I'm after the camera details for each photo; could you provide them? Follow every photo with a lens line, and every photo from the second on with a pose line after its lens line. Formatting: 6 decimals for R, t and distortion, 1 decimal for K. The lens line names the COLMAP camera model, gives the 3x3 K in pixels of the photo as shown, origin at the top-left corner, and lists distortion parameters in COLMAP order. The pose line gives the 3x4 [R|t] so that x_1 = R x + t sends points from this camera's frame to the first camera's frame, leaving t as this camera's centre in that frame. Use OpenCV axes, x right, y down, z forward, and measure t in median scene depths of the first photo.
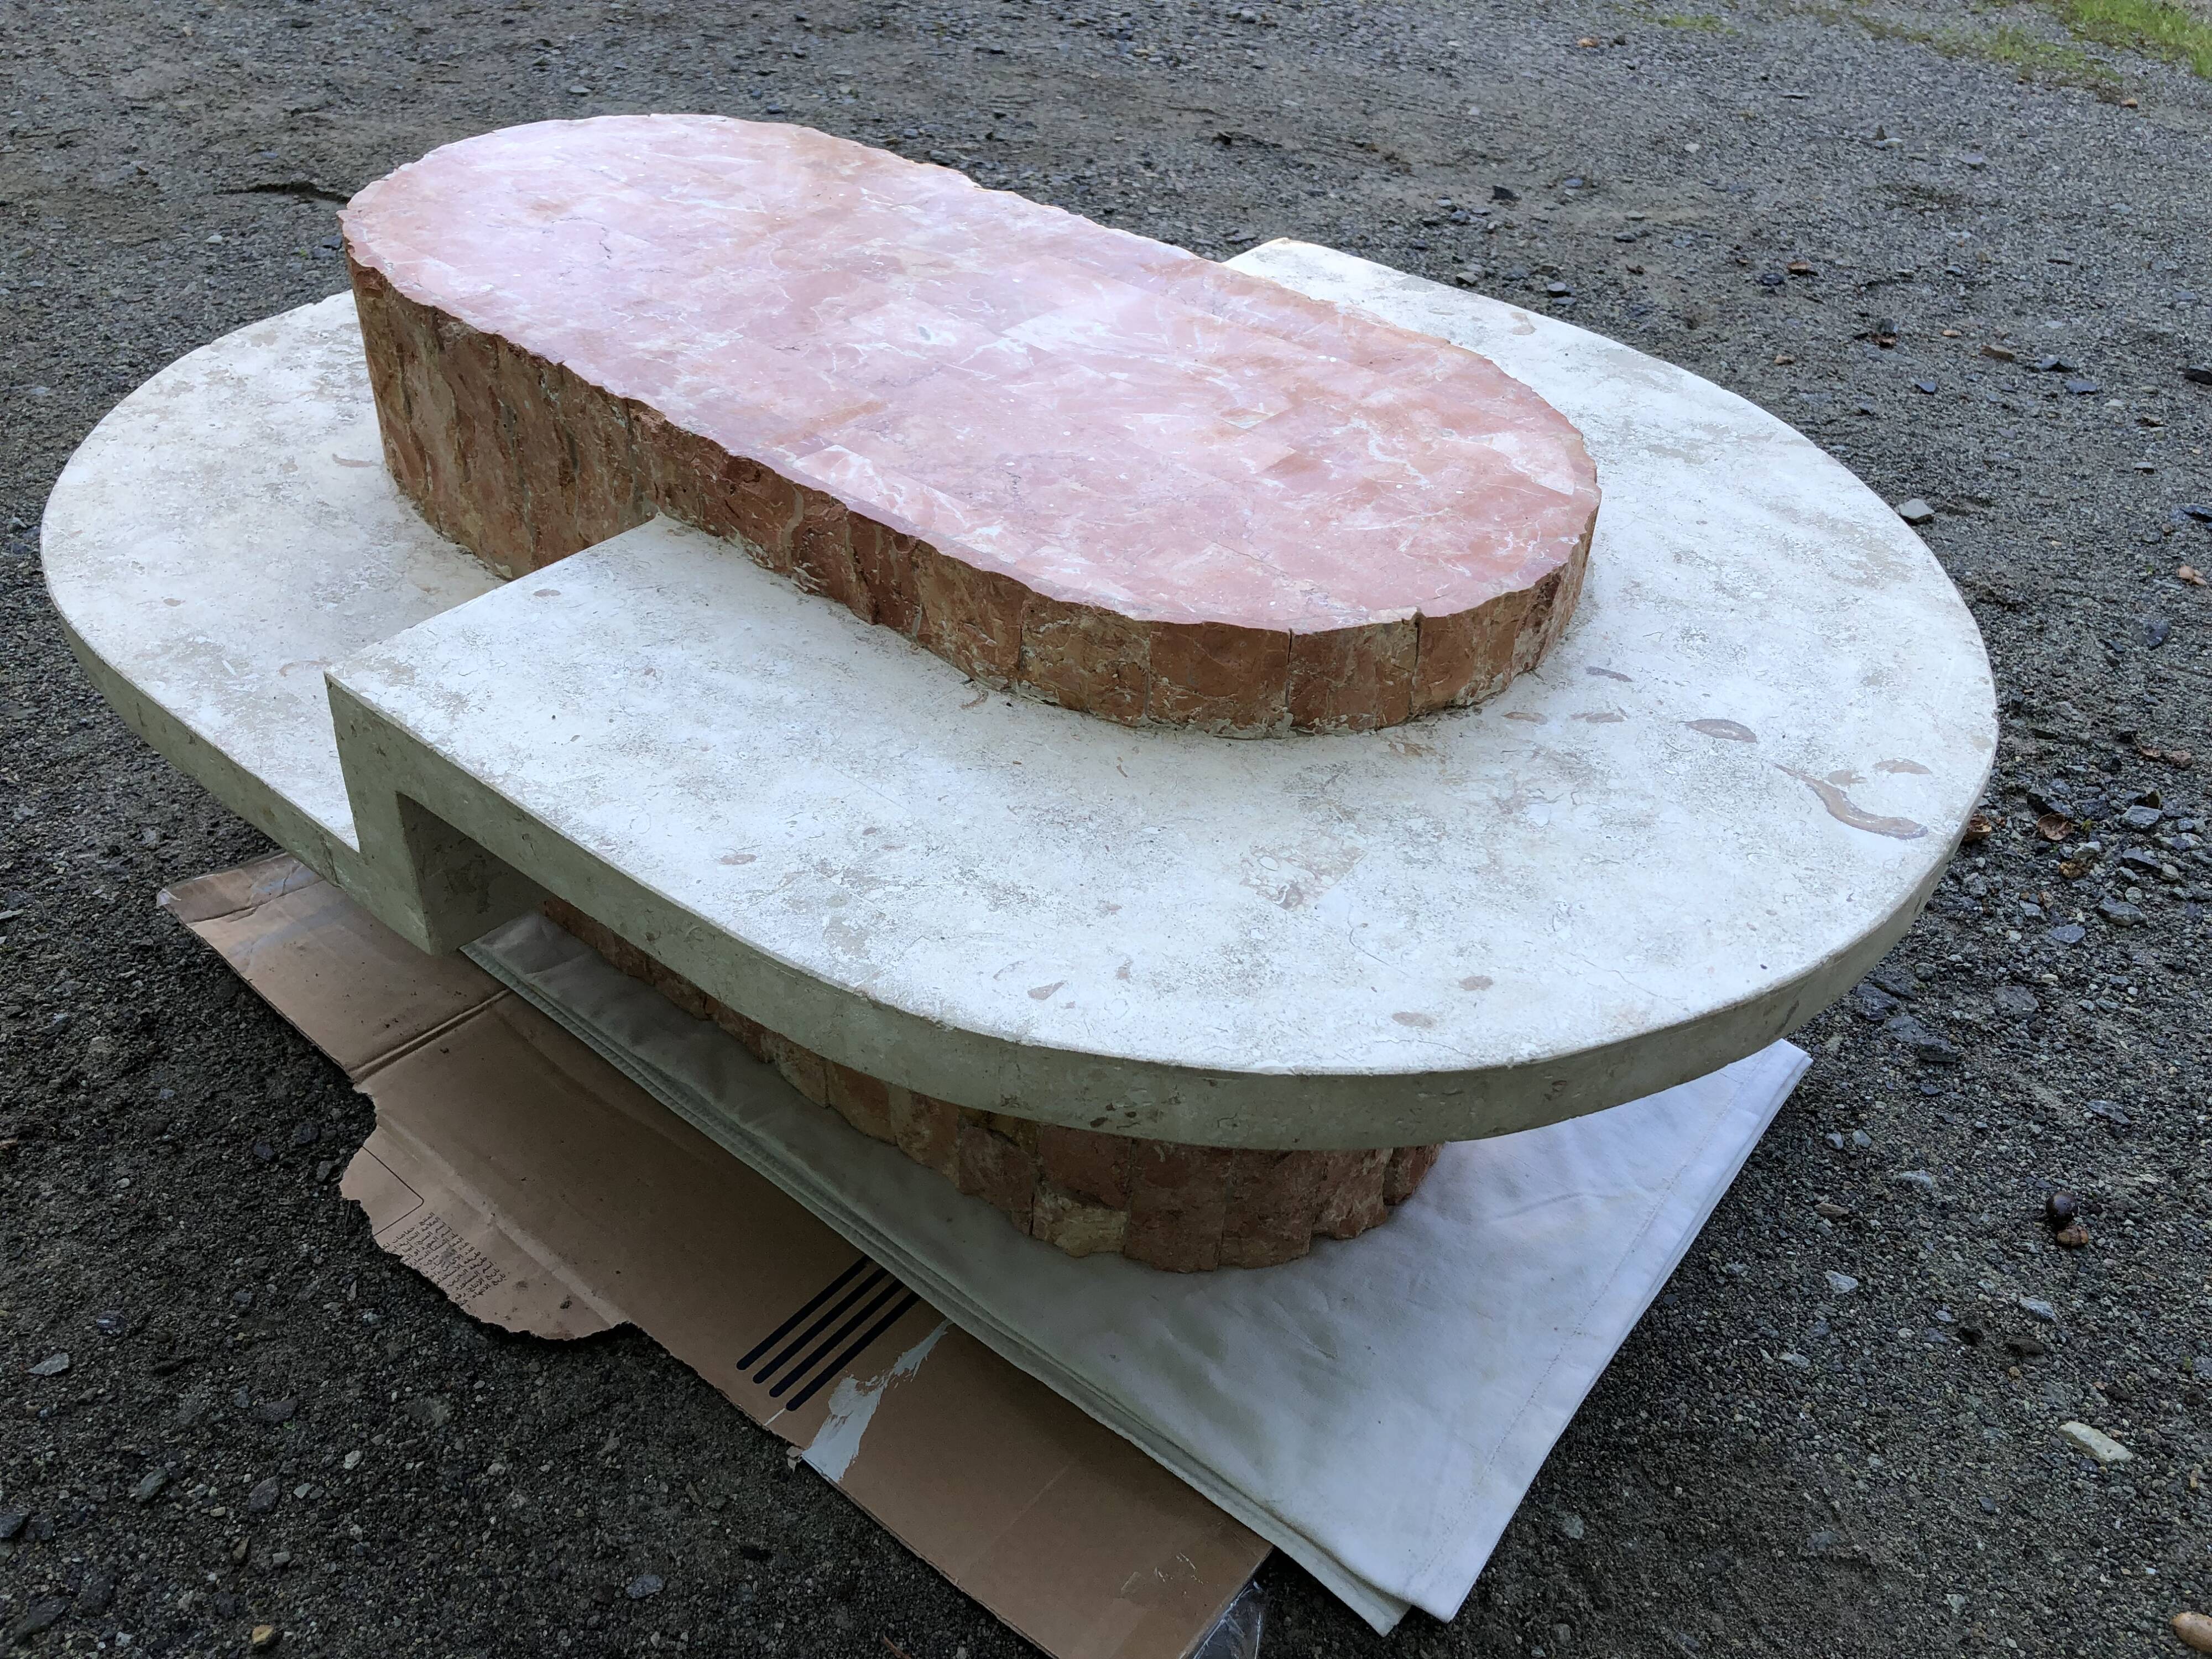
lens RADIAL K [[1814.2, 0, 1094.5], [0, 1814.2, 825.5], [0, 0, 1]] dist [0.007794, 0.010971]
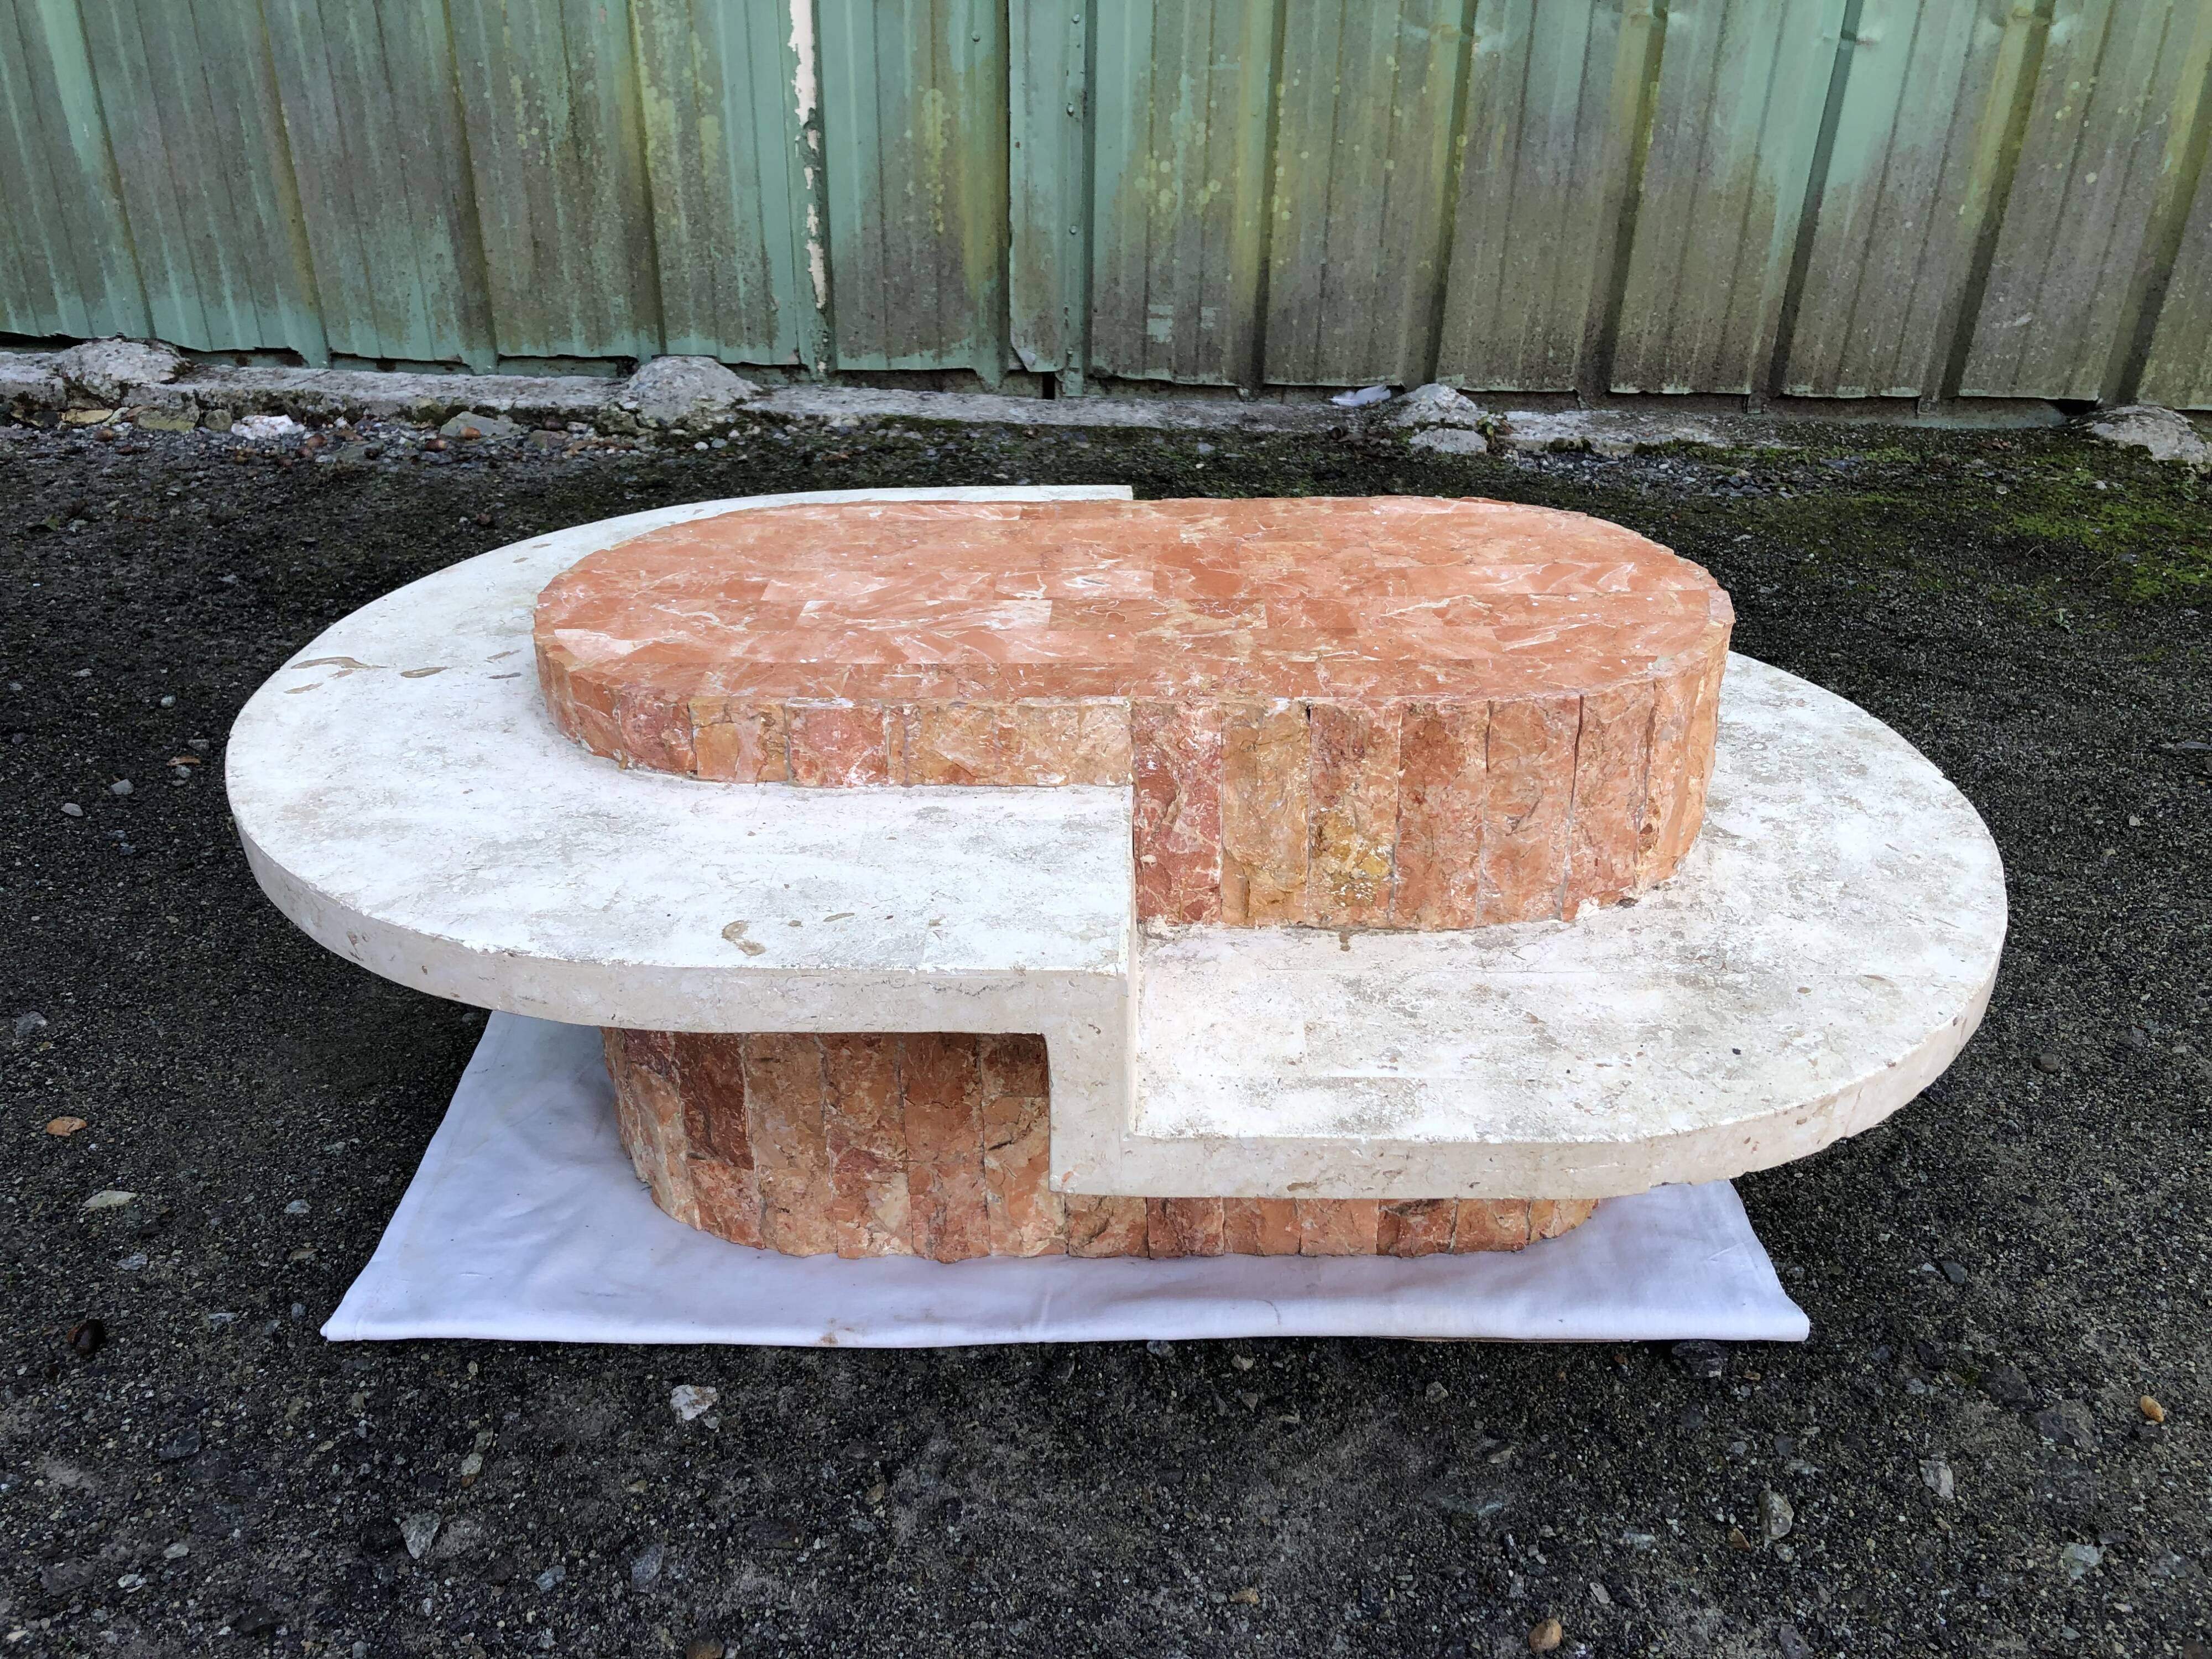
lens RADIAL K [[1788.0, 0, 1111.6], [0, 1788.0, 816.1], [0, 0, 1]] dist [0.011719, 0.018761]
pose [[-0.786514, 0.270226, -0.555314, 0.661088], [-0.401653, 0.459211, 0.792338, -1.241159], [0.469117, 0.846229, -0.252639, 1.523922]]
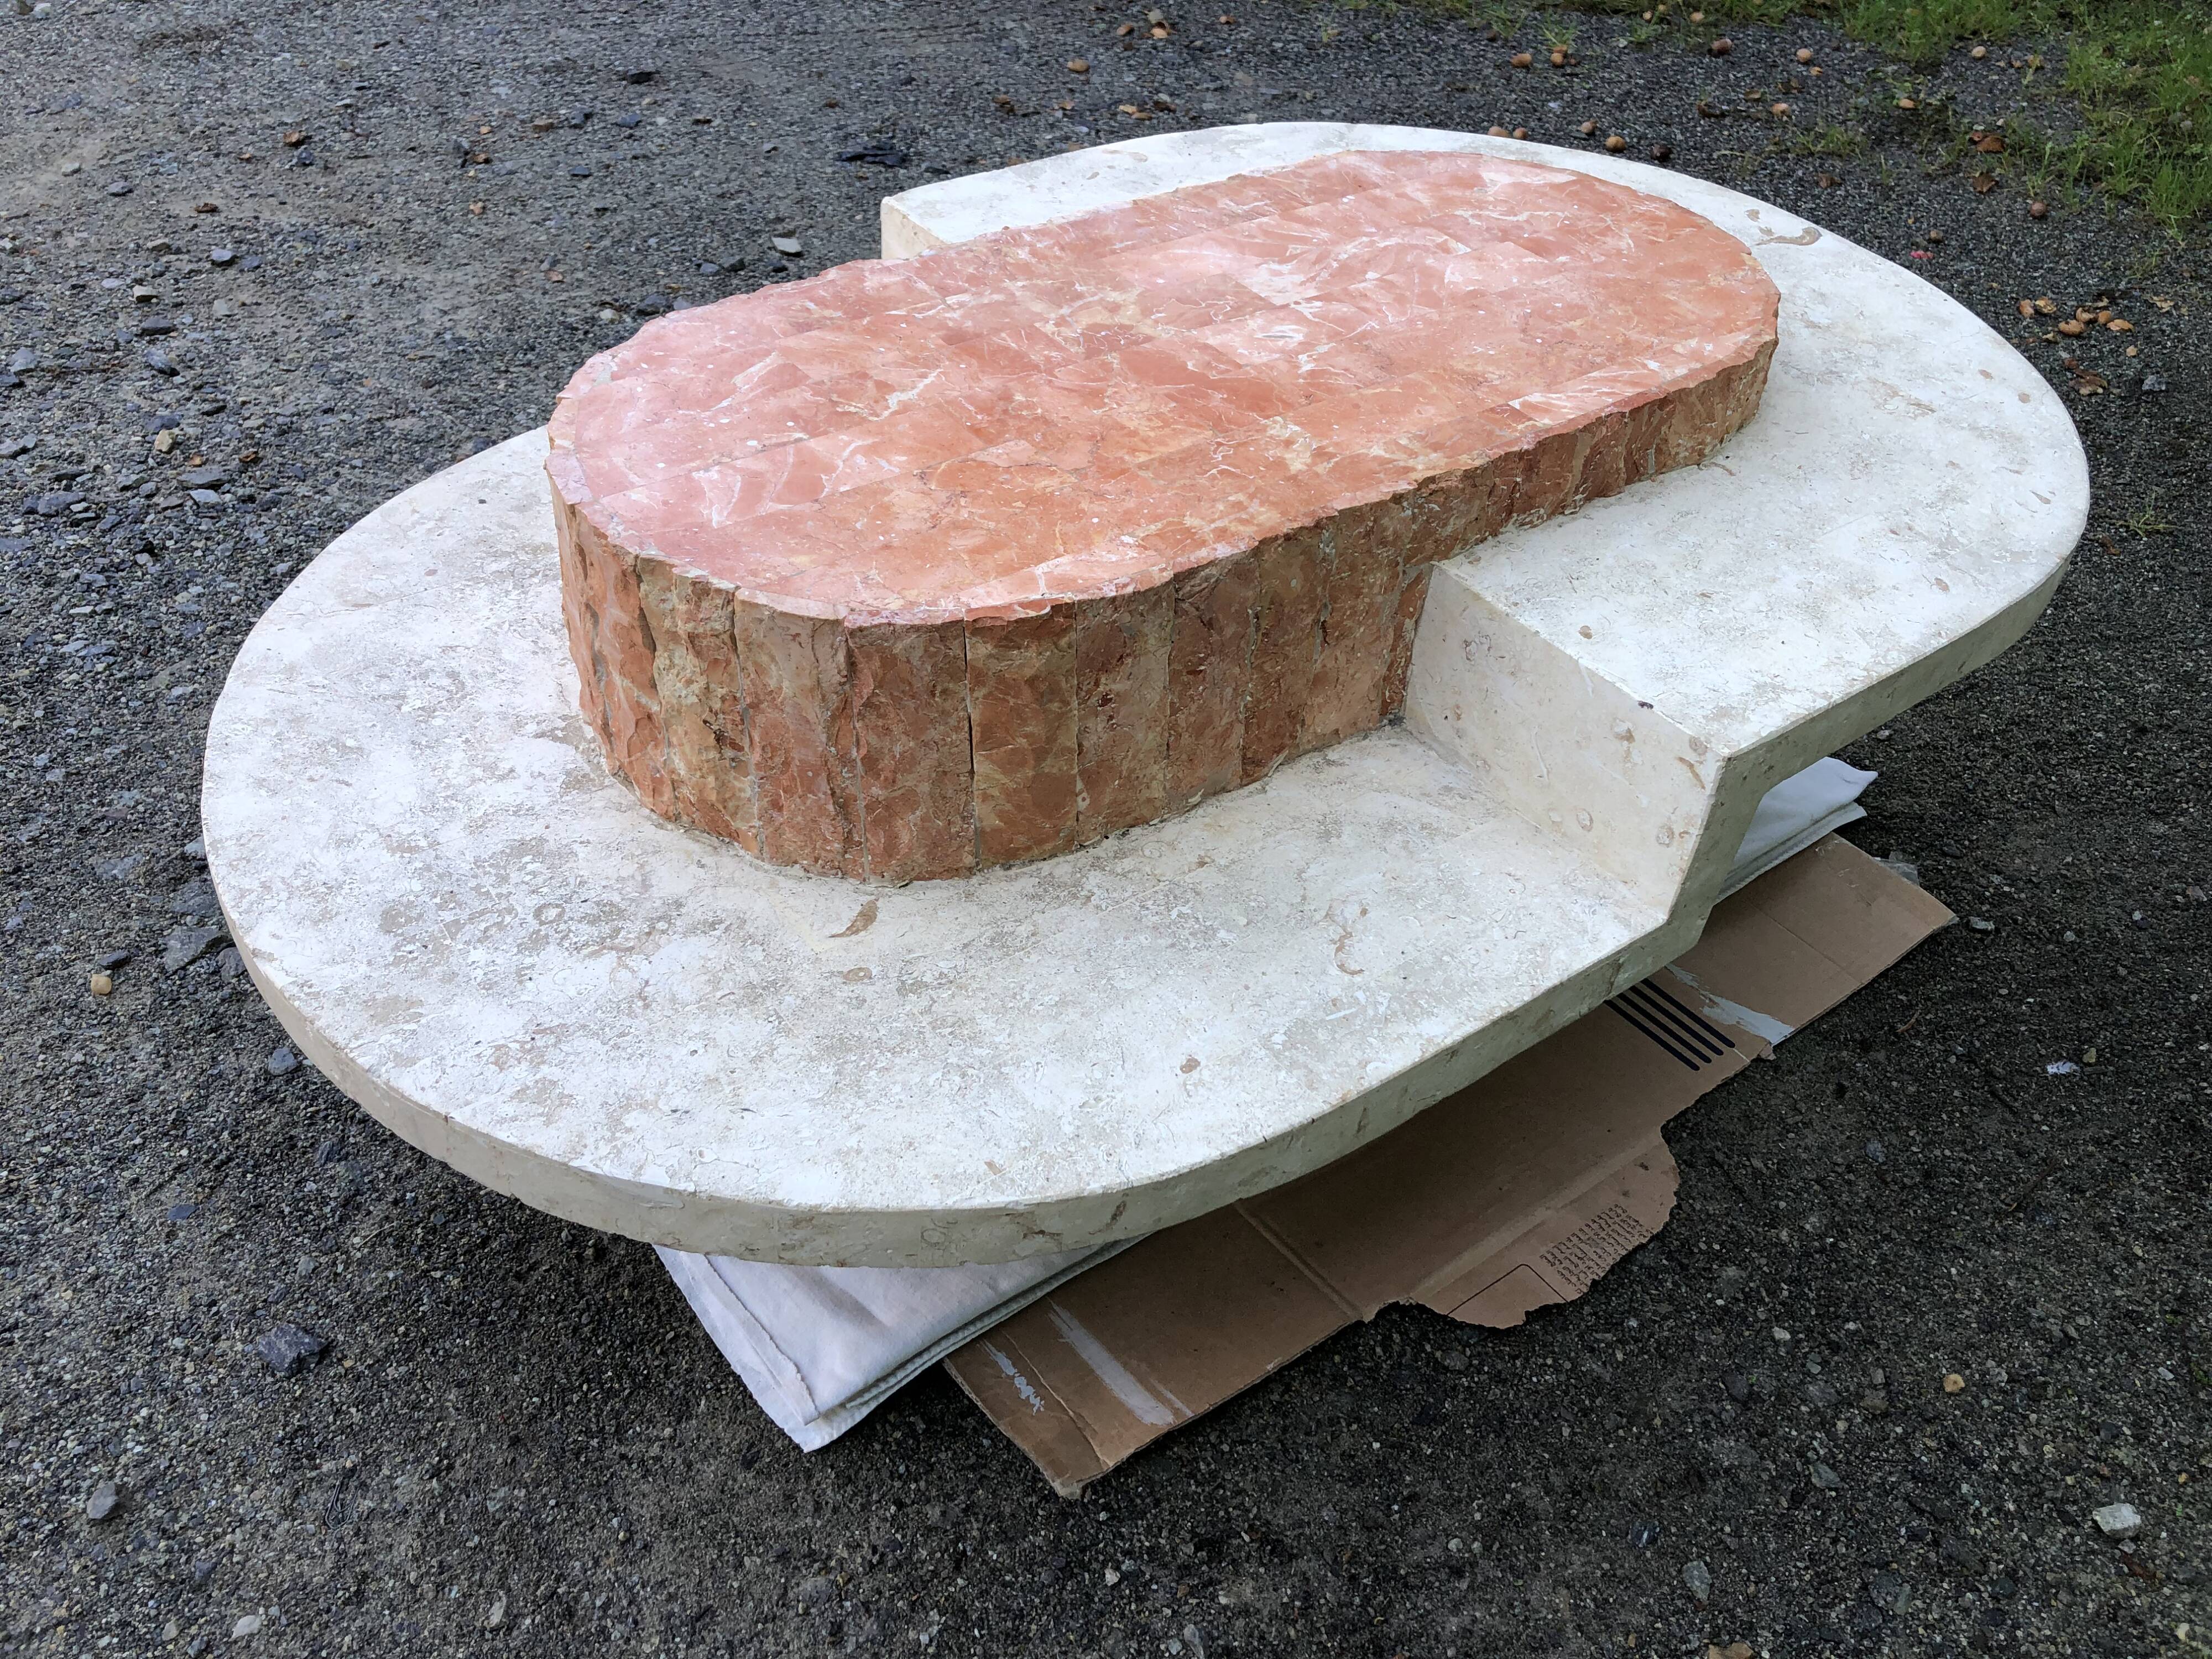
lens RADIAL K [[1814.2, 0, 1094.5], [0, 1814.2, 825.5], [0, 0, 1]] dist [0.007794, 0.010971]
pose [[0.248358, -0.659740, 0.709268, -1.112631], [0.560076, 0.695212, 0.450549, -0.639690], [-0.790337, 0.285347, 0.542166, 0.615523]]
